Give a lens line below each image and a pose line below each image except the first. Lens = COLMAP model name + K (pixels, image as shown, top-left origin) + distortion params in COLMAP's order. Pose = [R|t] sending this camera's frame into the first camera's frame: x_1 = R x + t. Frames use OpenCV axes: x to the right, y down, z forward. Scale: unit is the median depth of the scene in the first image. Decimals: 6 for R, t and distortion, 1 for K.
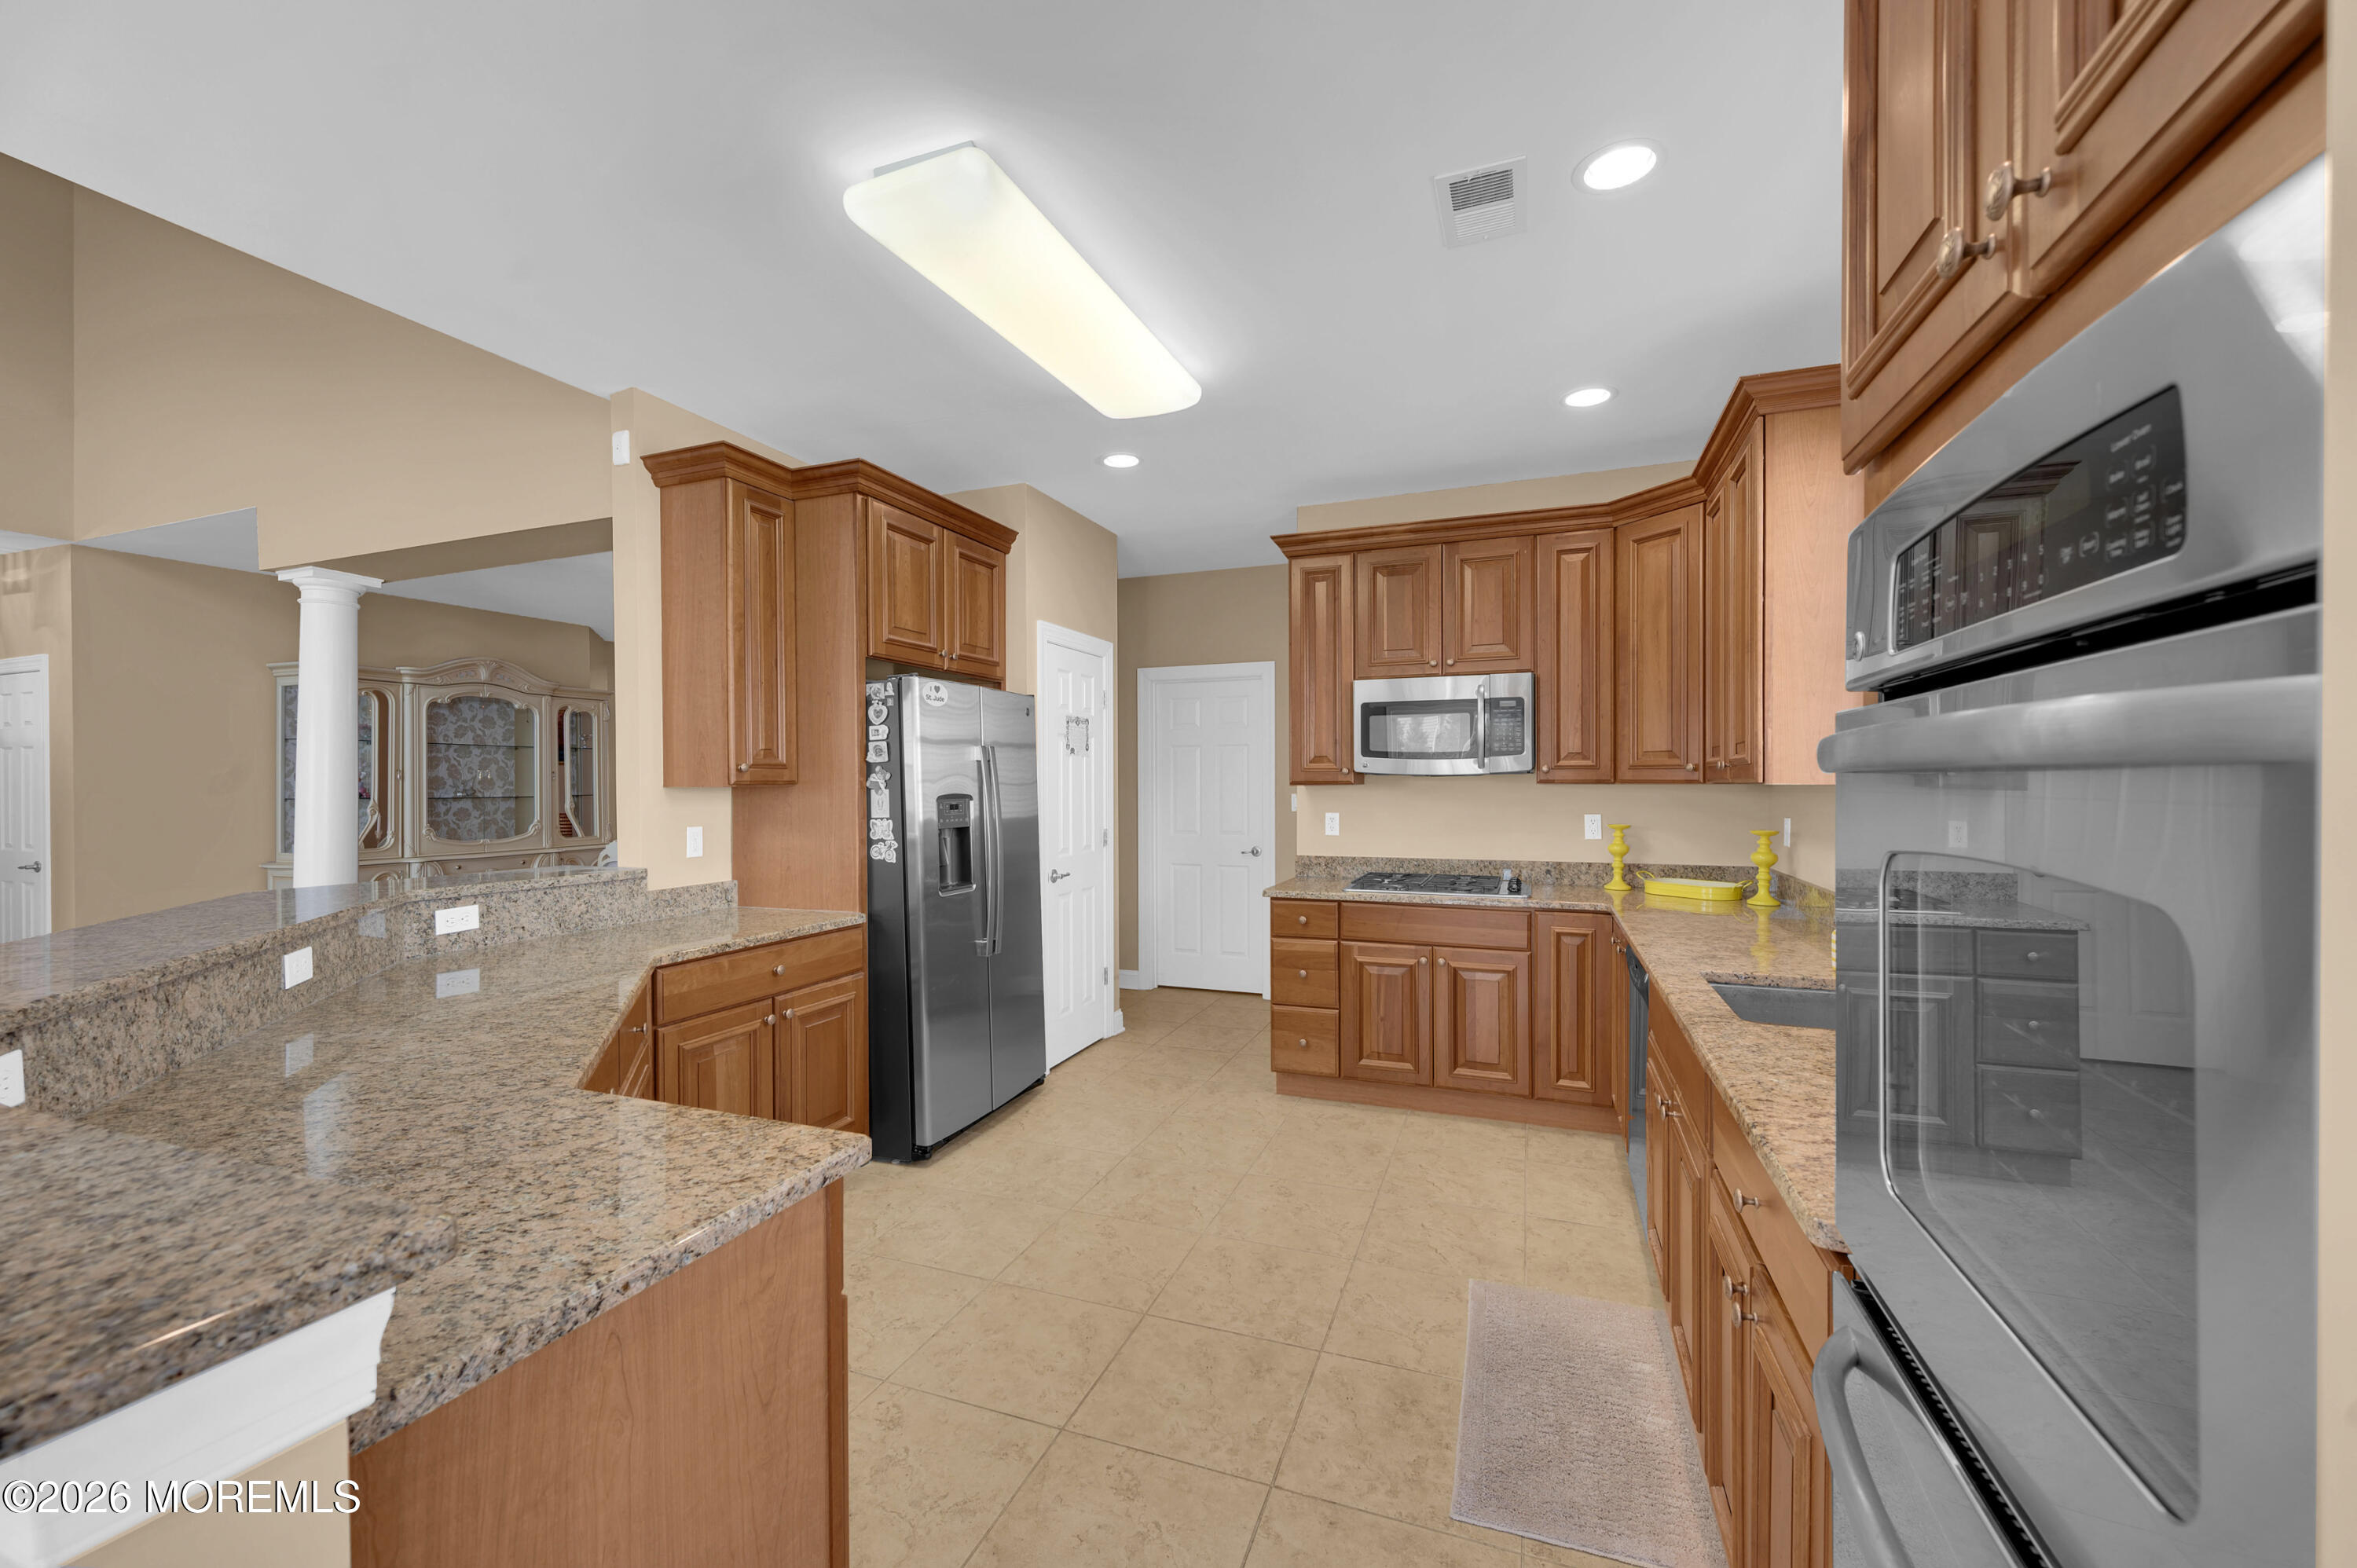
lens RADIAL K [[931.0, 0, 1185.2], [0, 931.0, 784.1], [0, 0, 1]] dist [-0.000599, -0.000694]
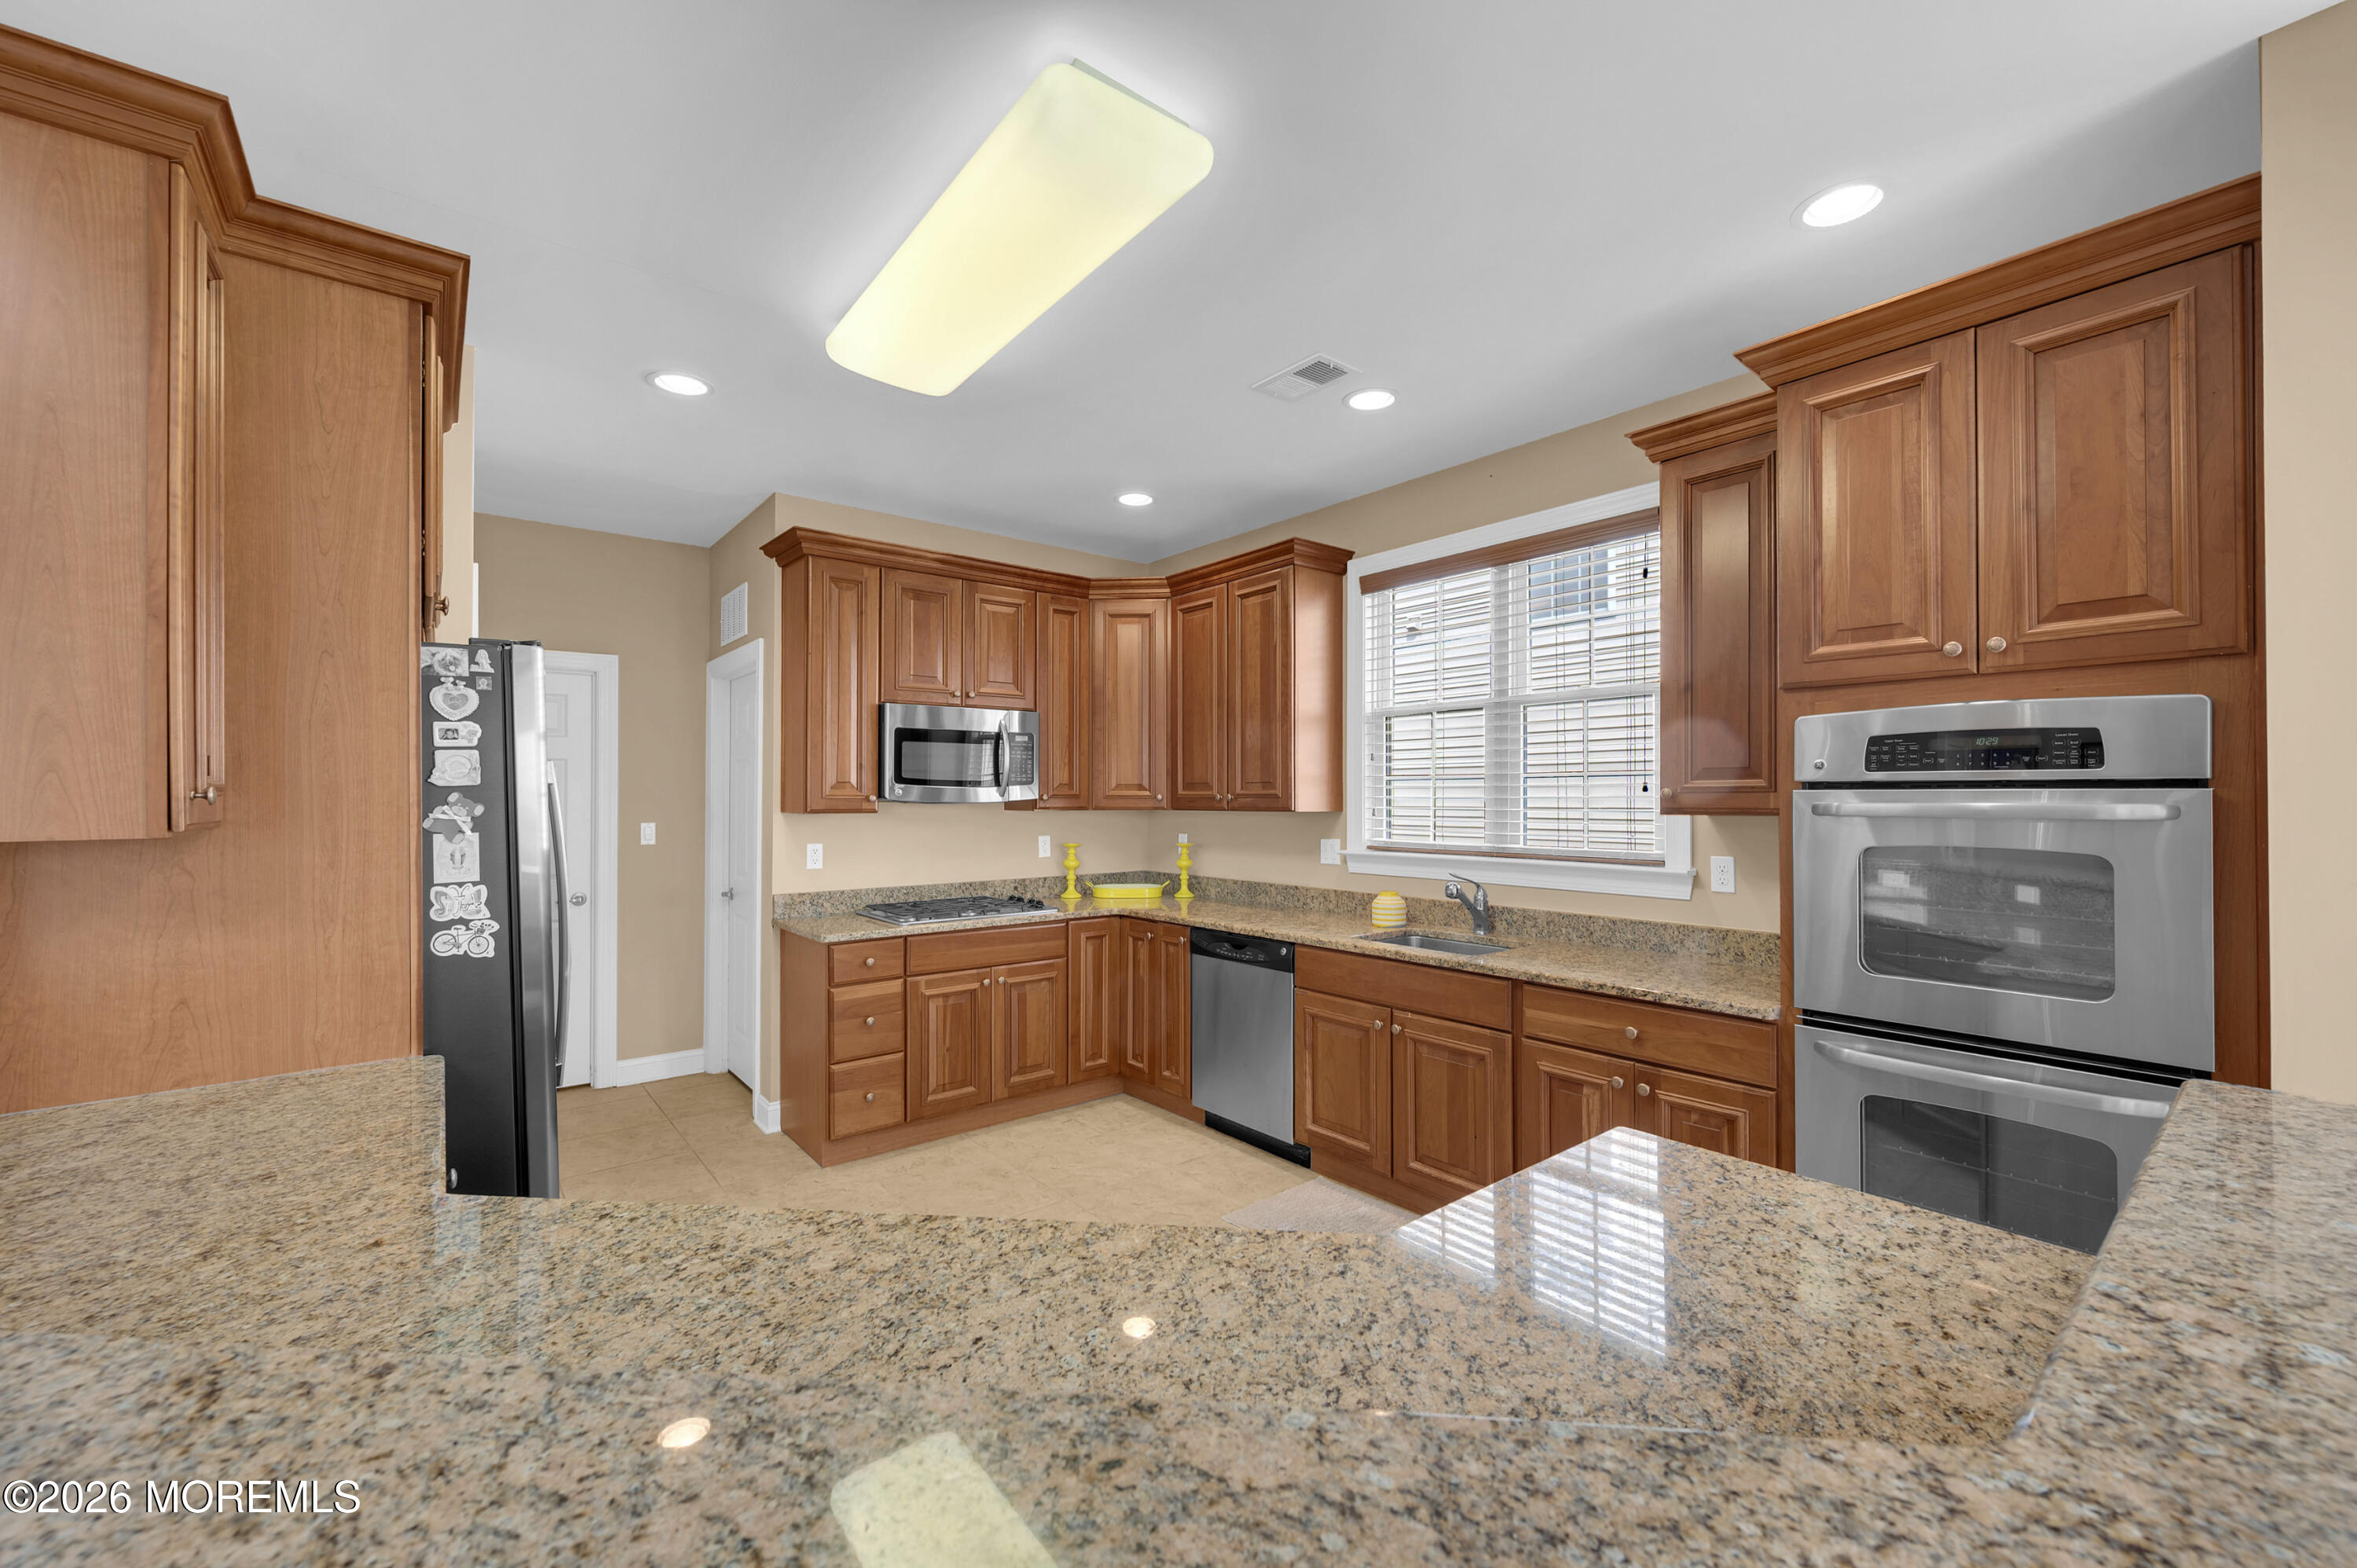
lens RADIAL K [[931.0, 0, 1185.8], [0, 931.0, 790.3], [0, 0, 1]] dist [-0.000599, -0.000694]
pose [[0.500777, 0.009771, 0.865521, -0.592858], [0.001273, 0.999927, -0.012025, -0.013019], [-0.865575, 0.007124, 0.500728, 0.317624]]
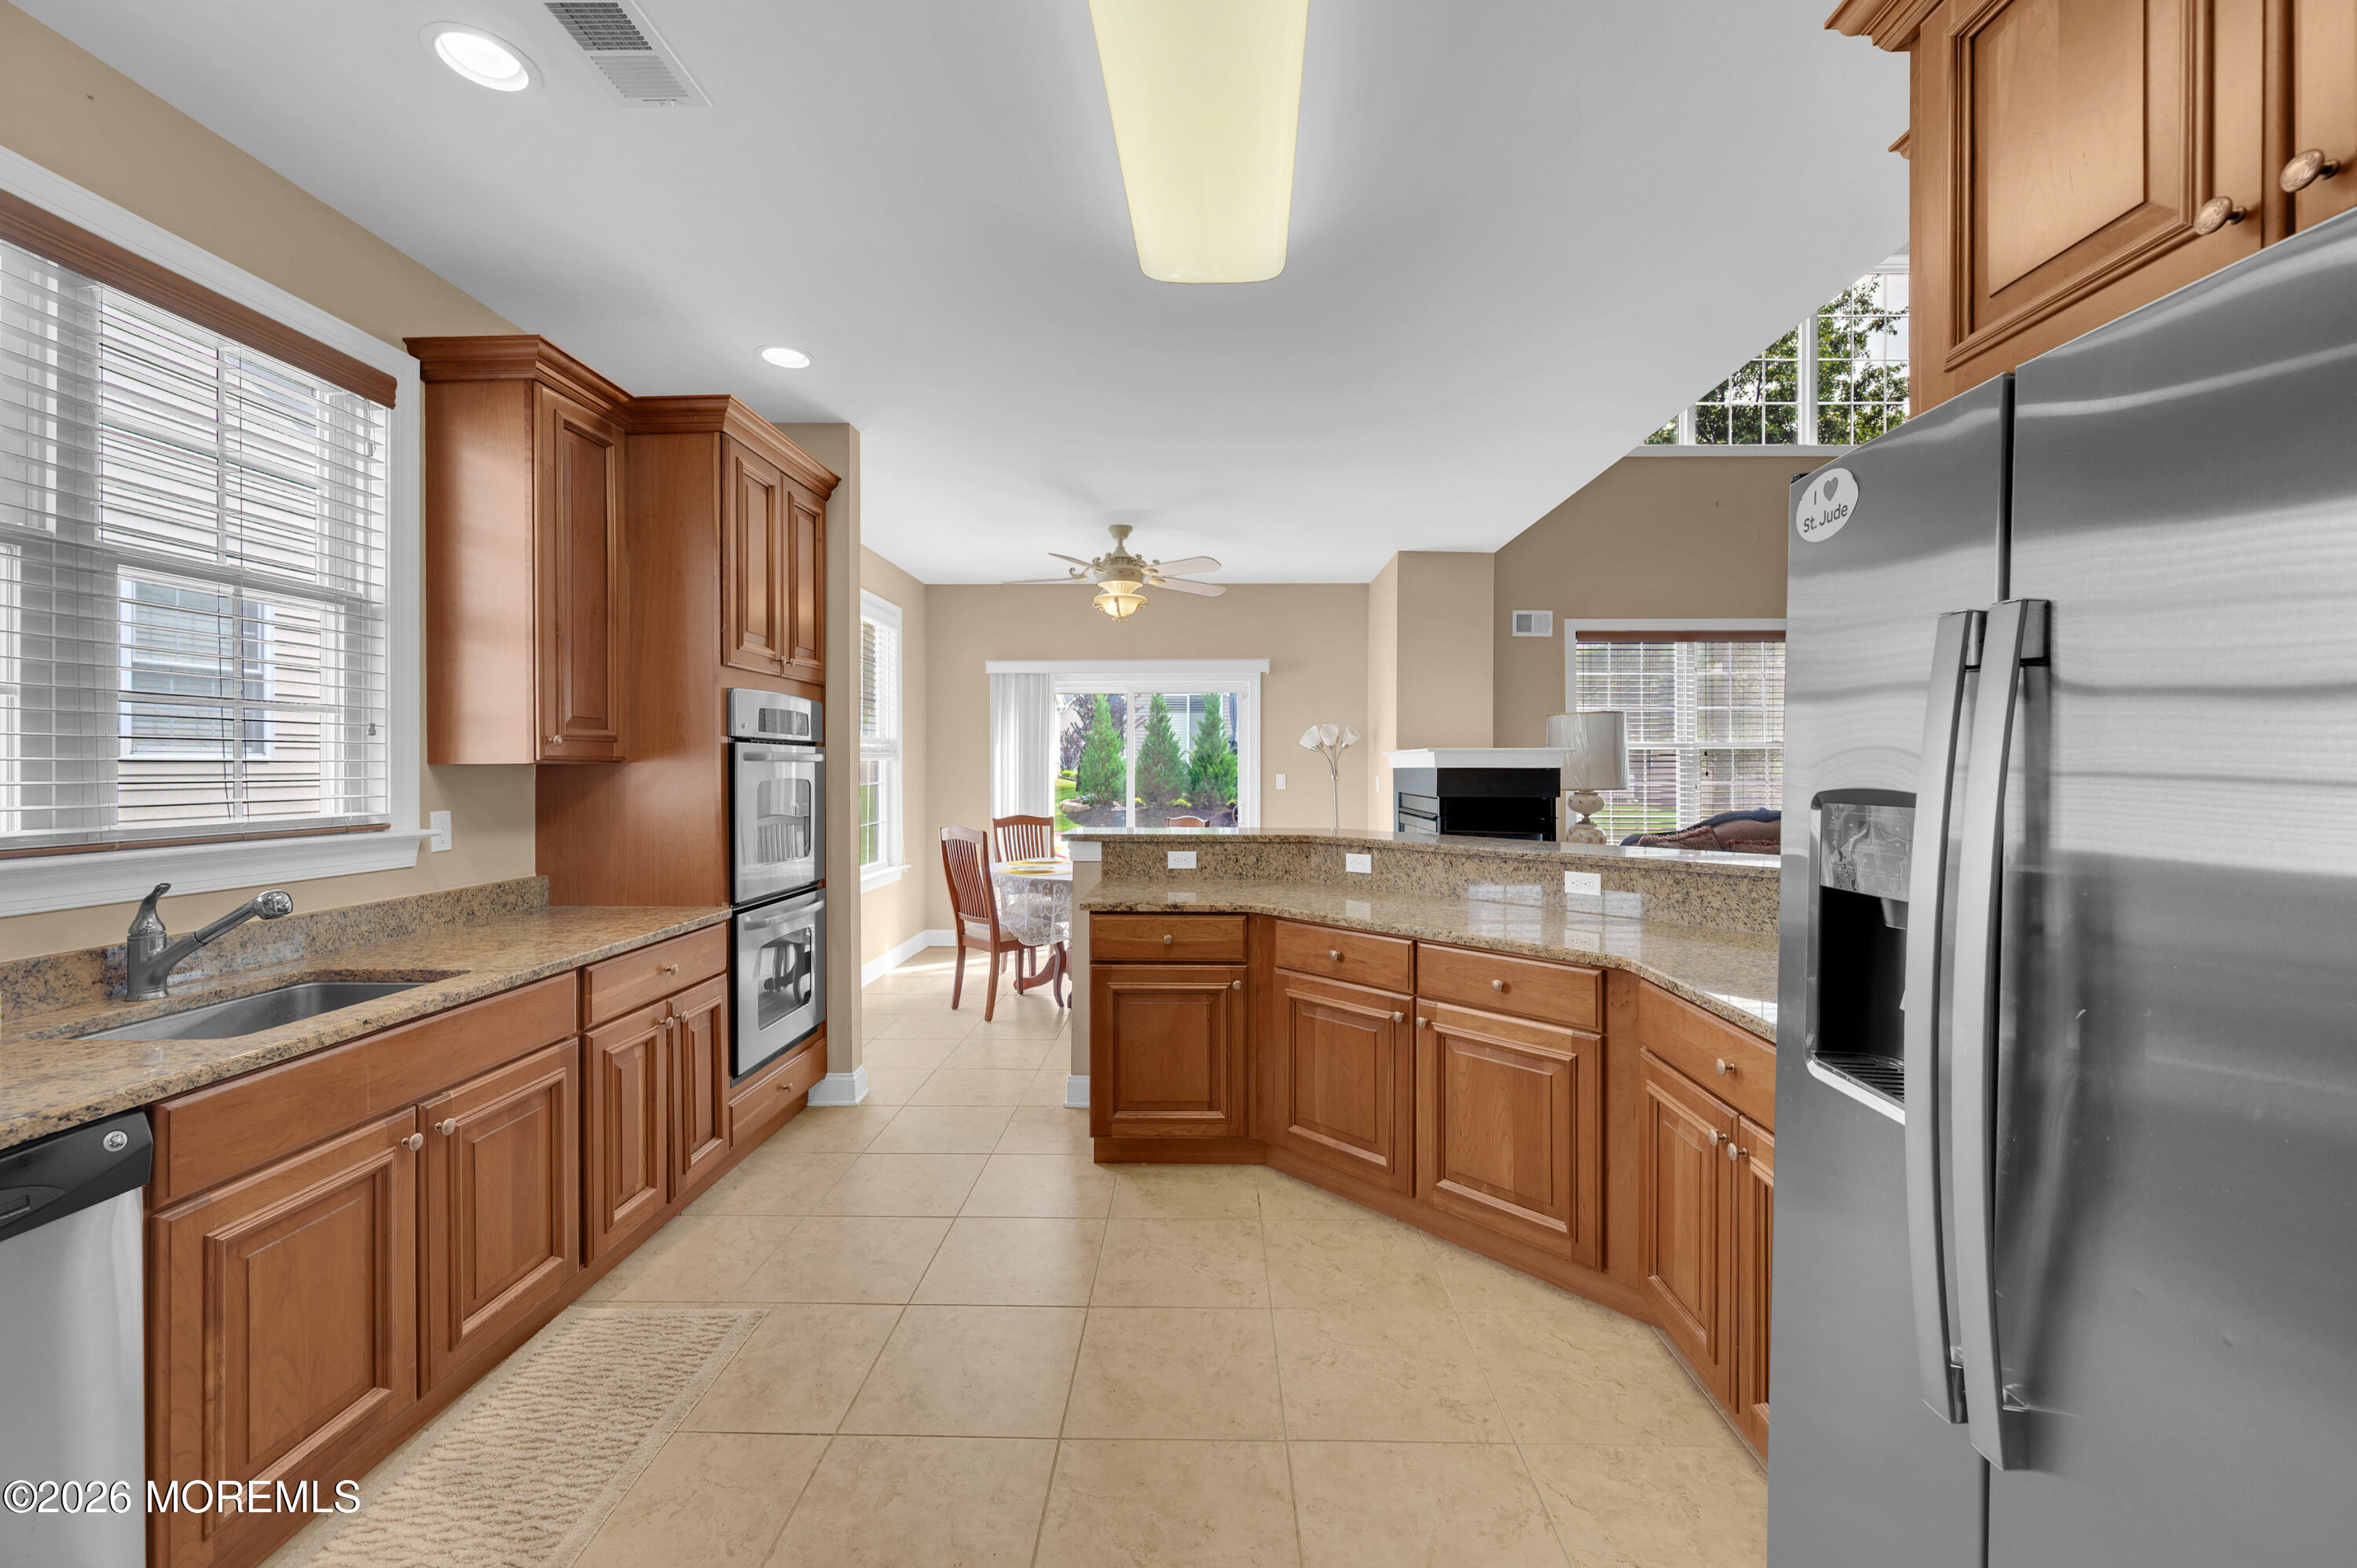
lens RADIAL K [[931.0, 0, 1189.6], [0, 931.0, 766.9], [0, 0, 1]] dist [-0.000599, -0.000694]
pose [[-0.944785, 0.003521, -0.327673, 0.077682], [0.002632, 0.999992, 0.003157, 0.001173], [0.327681, 0.002120, -0.944786, 1.259425]]
